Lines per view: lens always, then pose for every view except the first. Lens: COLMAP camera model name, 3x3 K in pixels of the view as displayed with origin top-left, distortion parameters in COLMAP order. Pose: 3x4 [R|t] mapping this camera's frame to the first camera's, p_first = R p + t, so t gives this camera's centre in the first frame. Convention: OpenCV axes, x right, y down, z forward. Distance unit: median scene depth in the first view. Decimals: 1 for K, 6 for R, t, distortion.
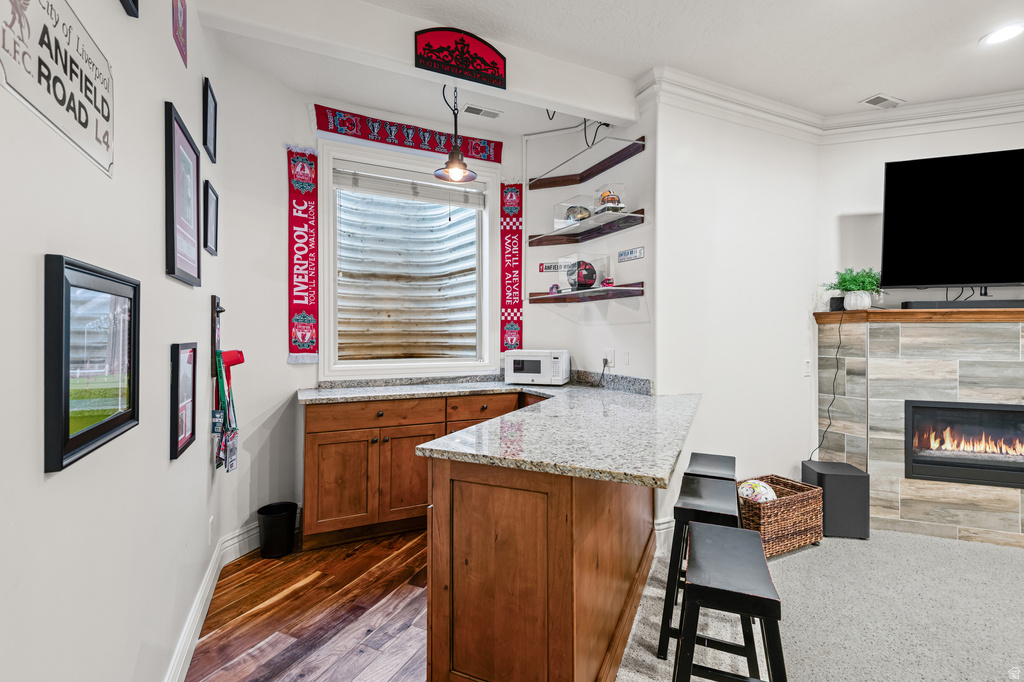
lens RADIAL K [[462.3, 0, 512.4], [0, 462.3, 335.7], [0, 0, 1]] dist [0.009721, -0.000166]
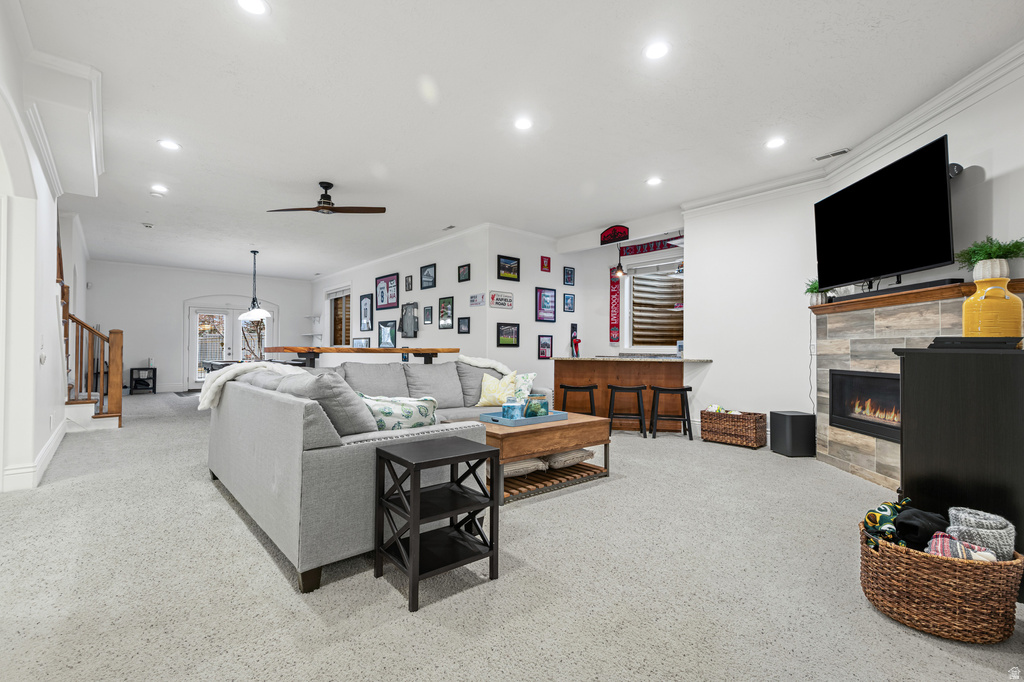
lens RADIAL K [[462.3, 0, 511.8], [0, 462.3, 344.7], [0, 0, 1]] dist [0.009721, -0.000166]
pose [[0.270269, -0.010383, -0.962729, 1.969074], [-0.008123, 0.999882, -0.013064, 0.093276], [0.962751, 0.011351, 0.270152, -0.294563]]
